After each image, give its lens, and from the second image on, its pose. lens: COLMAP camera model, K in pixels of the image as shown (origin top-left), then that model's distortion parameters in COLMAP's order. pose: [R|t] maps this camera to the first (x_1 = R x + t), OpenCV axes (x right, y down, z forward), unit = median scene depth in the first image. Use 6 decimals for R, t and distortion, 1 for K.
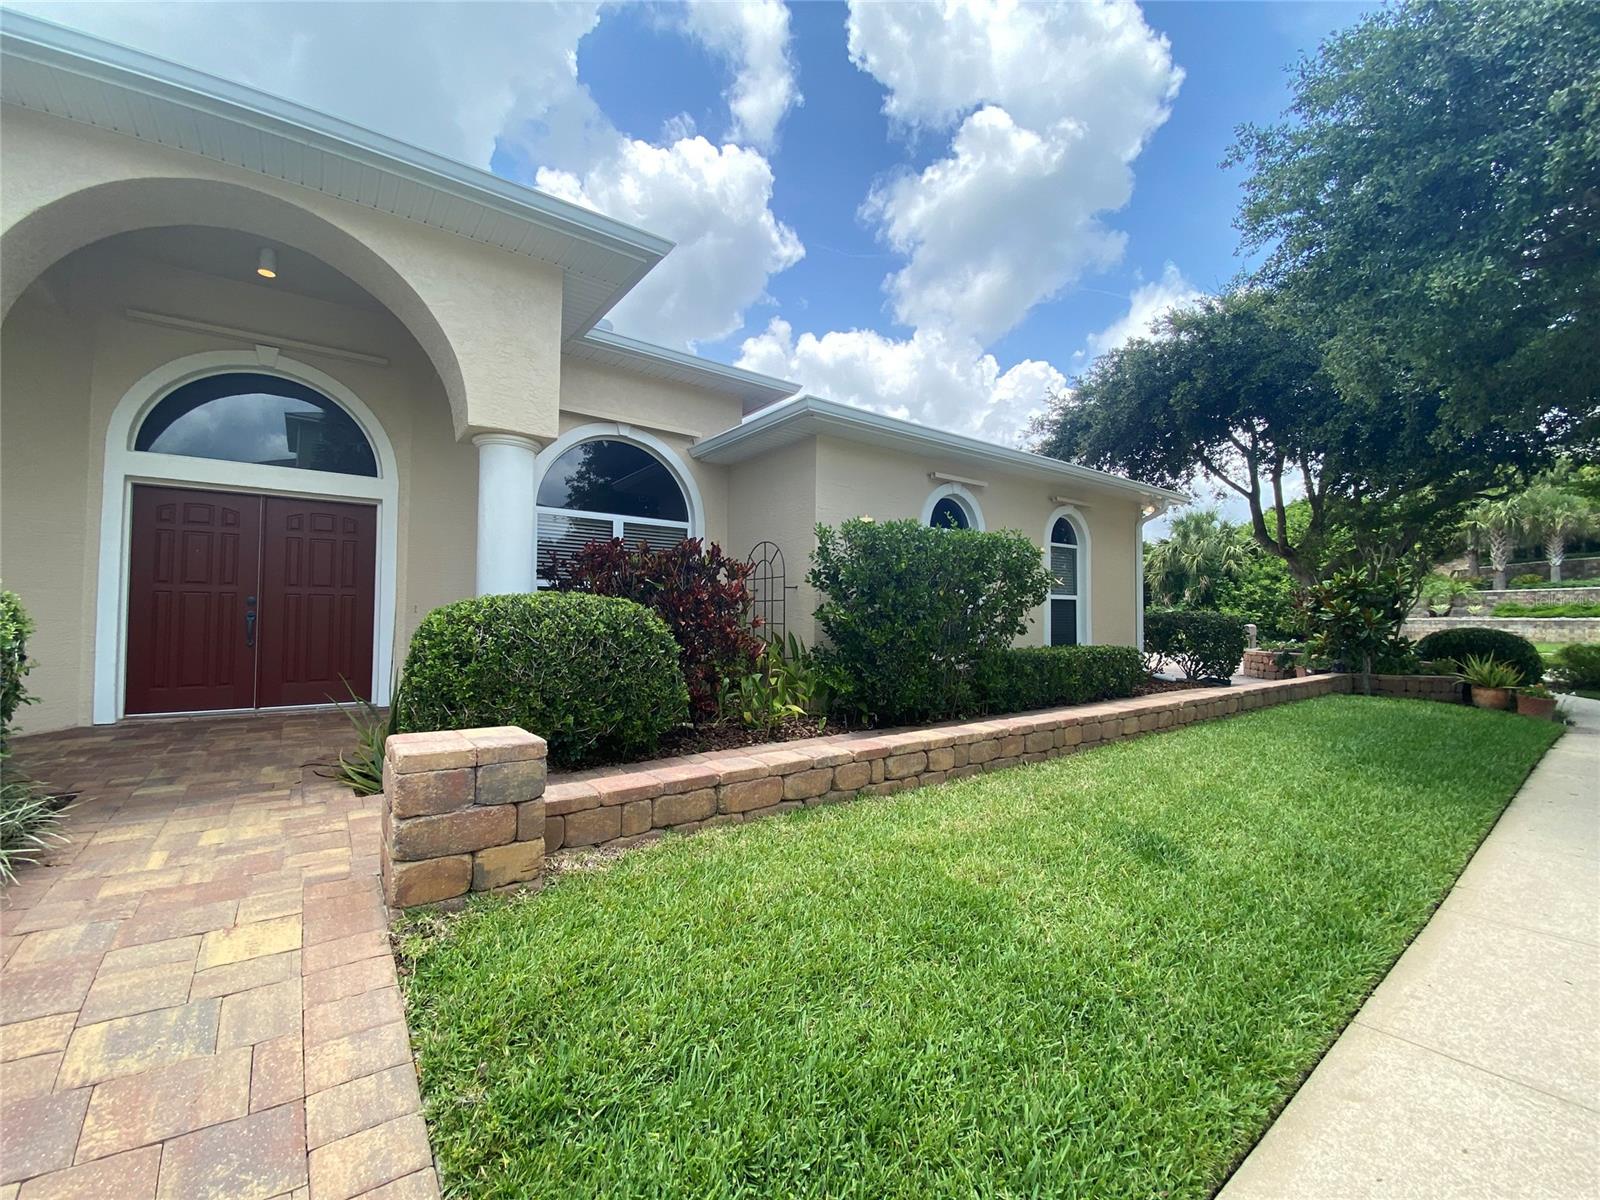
lens RADIAL K [[650.9, 0, 798.5], [0, 650.9, 595.2], [0, 0, 1]] dist [0.012889, -0.016484]
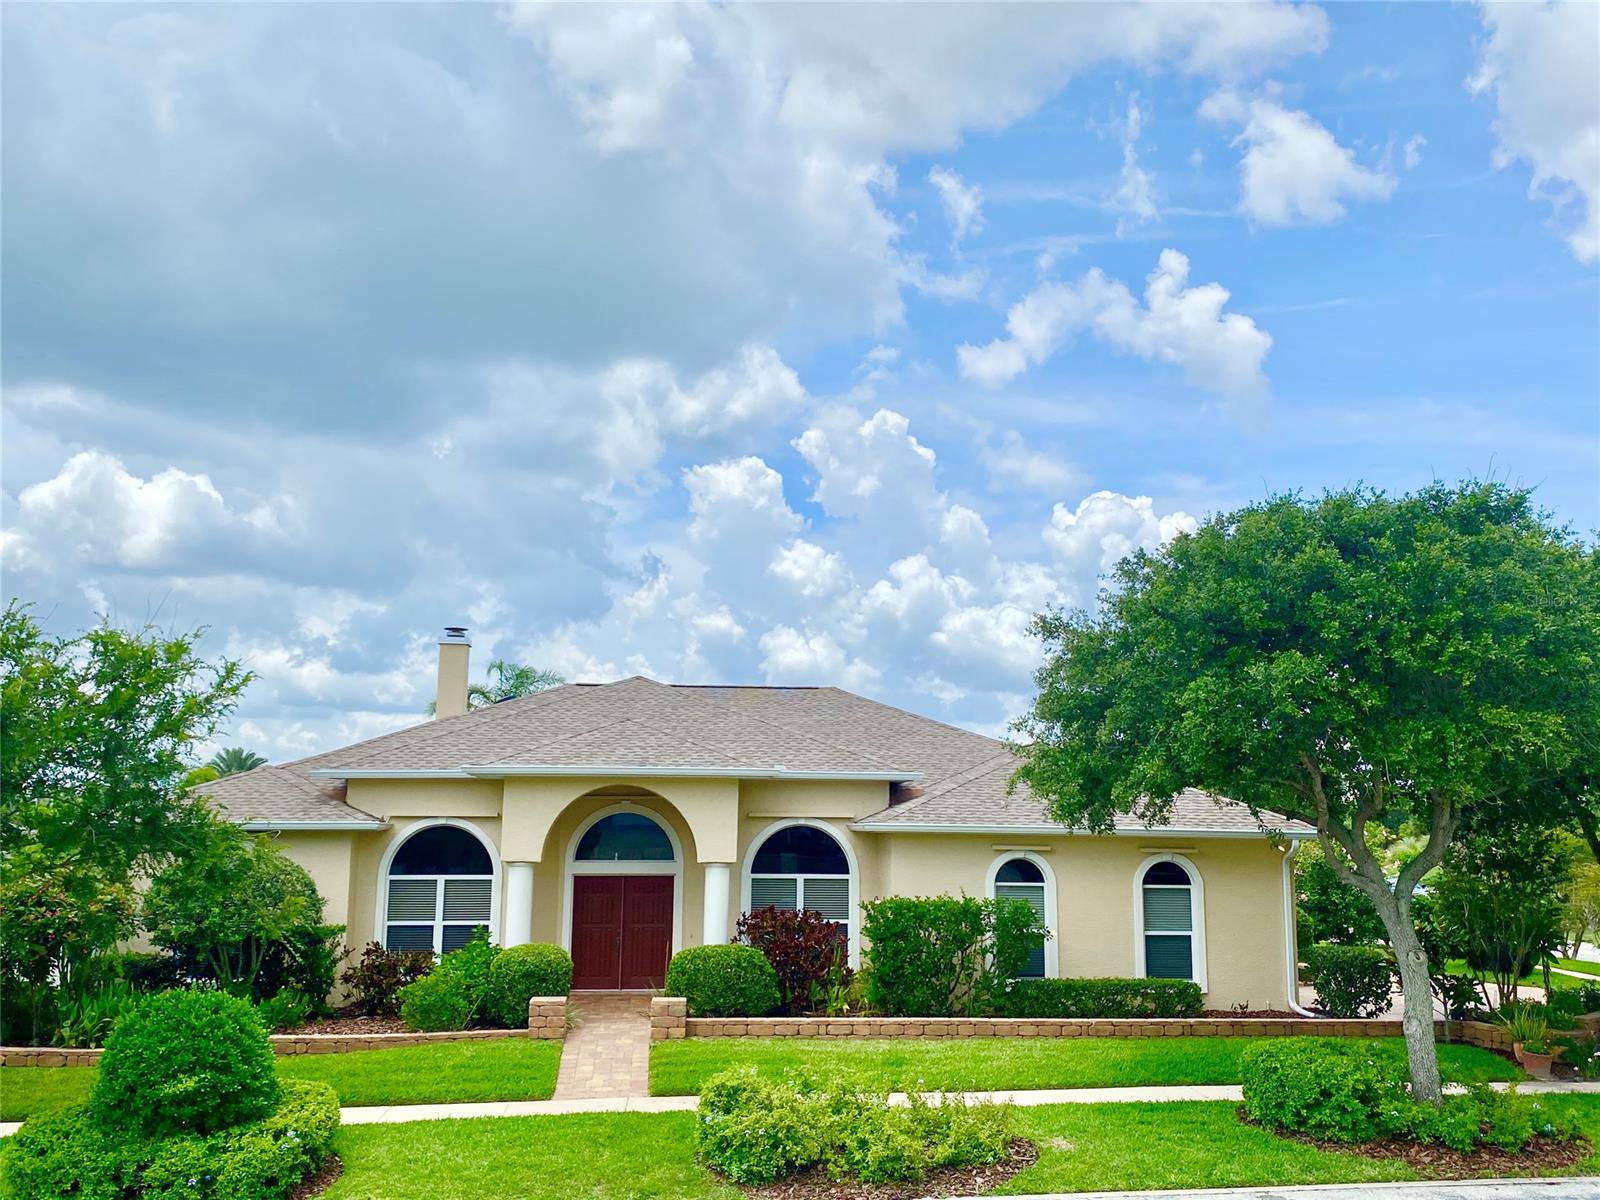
lens RADIAL K [[1436.6, 0, 800.0], [0, 1436.6, 600.0], [0, 0, 1]] dist [0.005411, 0.002077]
pose [[0.848529, -0.082551, -0.522671, 2.149854], [0.013308, 0.990773, -0.134878, -0.430870], [0.528982, 0.107492, 0.841798, -2.689226]]
